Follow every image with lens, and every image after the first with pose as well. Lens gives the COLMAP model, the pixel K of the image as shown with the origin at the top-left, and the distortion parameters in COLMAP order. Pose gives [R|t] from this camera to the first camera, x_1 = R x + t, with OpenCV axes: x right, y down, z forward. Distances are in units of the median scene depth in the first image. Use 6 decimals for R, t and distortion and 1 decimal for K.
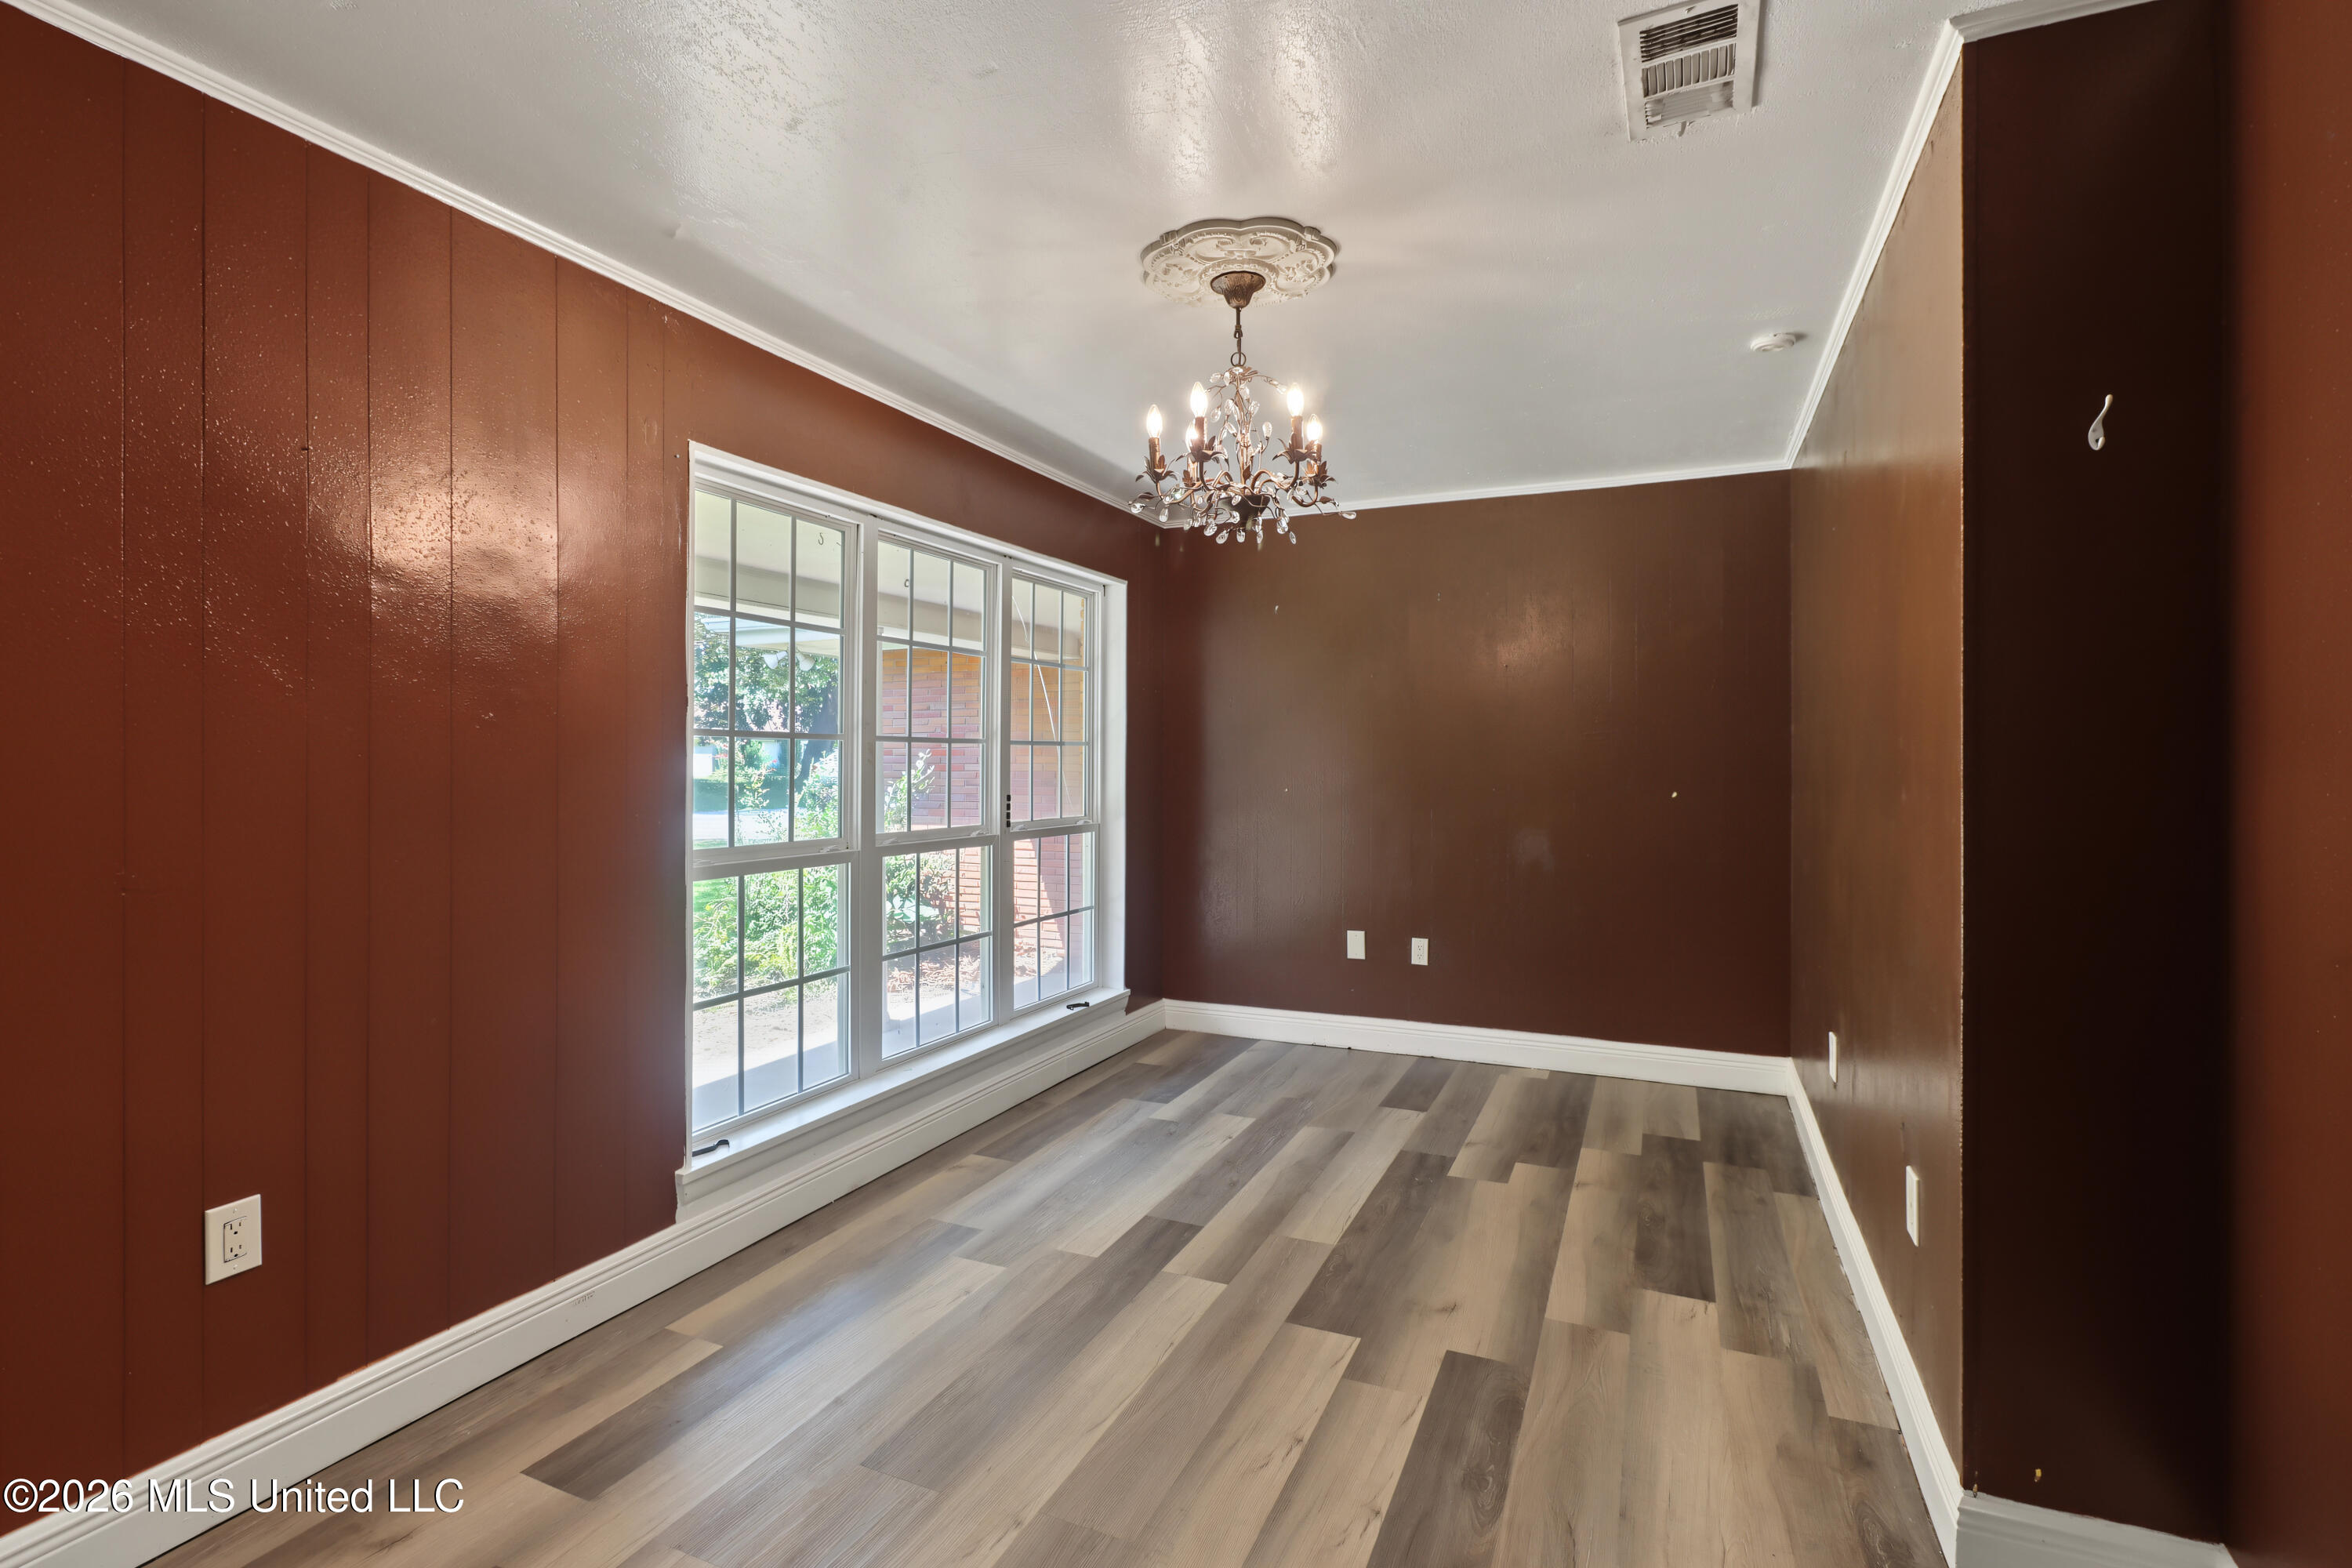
lens RADIAL K [[1115.4, 0, 1165.6], [0, 1115.4, 751.7], [0, 0, 1]] dist [-0.007488, -0.000162]
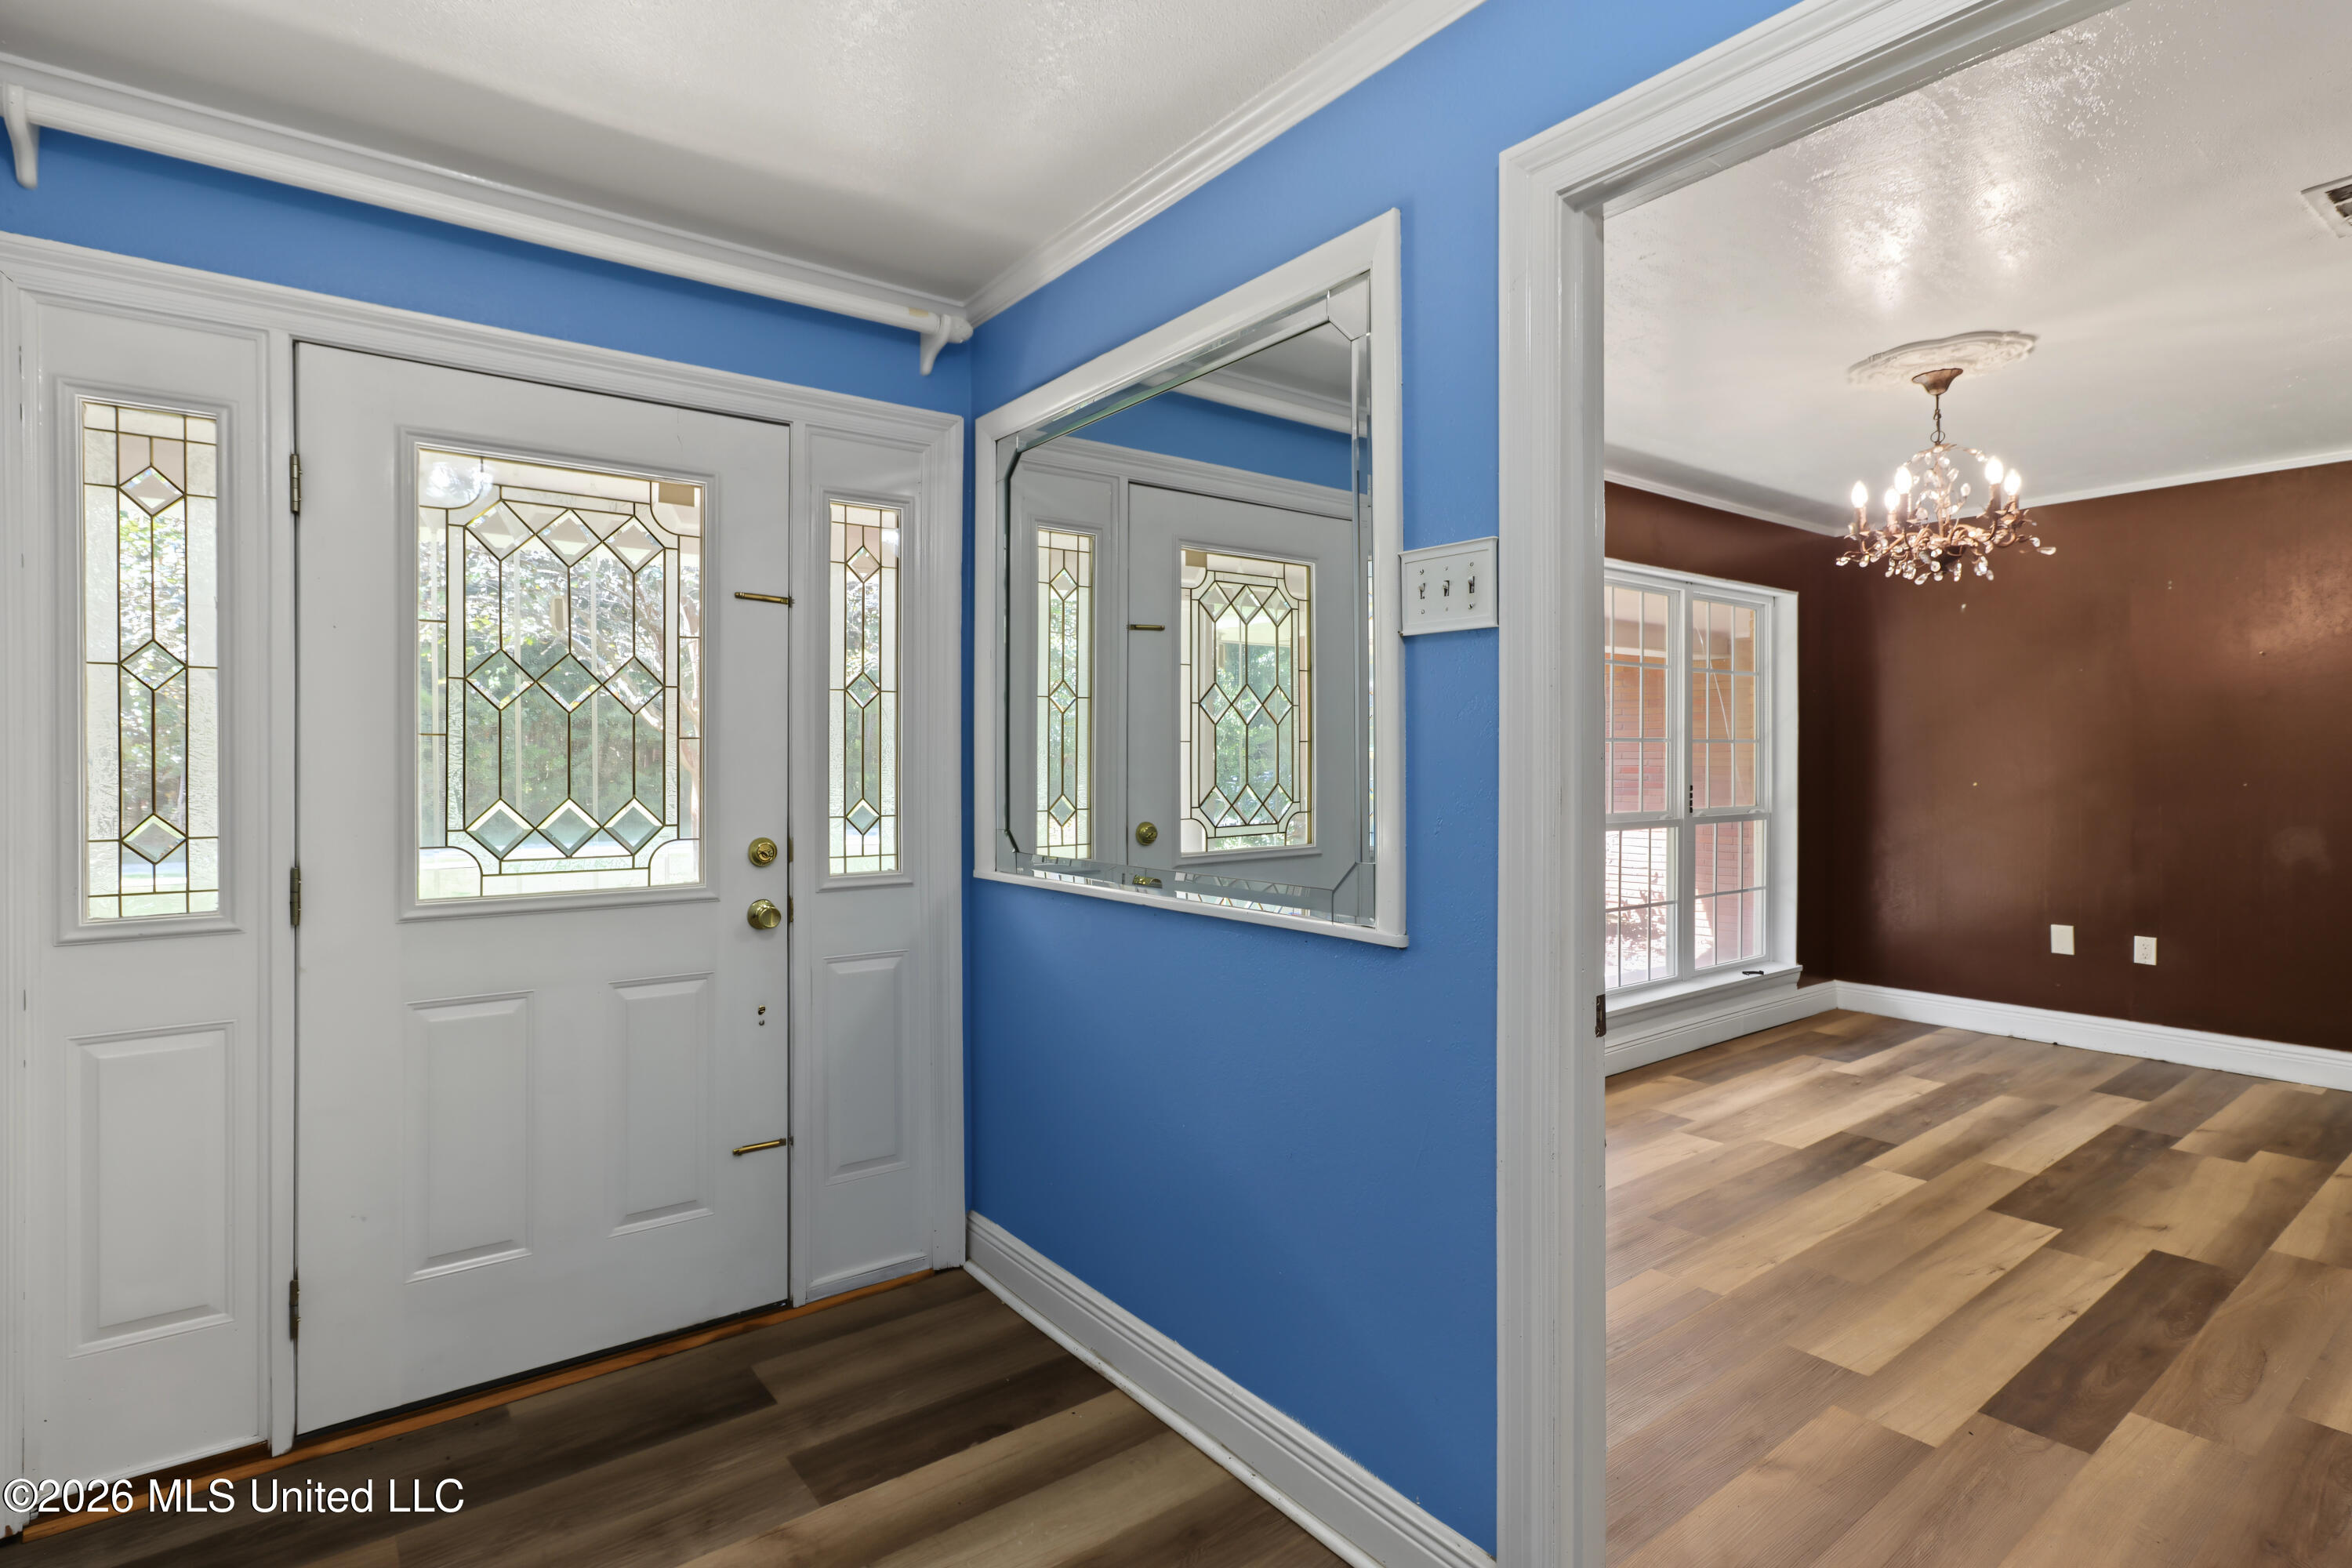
lens RADIAL K [[1146.1, 0, 1174.7], [0, 1146.1, 761.6], [0, 0, 1]] dist [0.013741, -0.000722]
pose [[0.881222, -0.003461, -0.472690, -0.061438], [0.009204, 0.999909, 0.009837, -0.005081], [0.472613, -0.013019, 0.881174, -0.435853]]
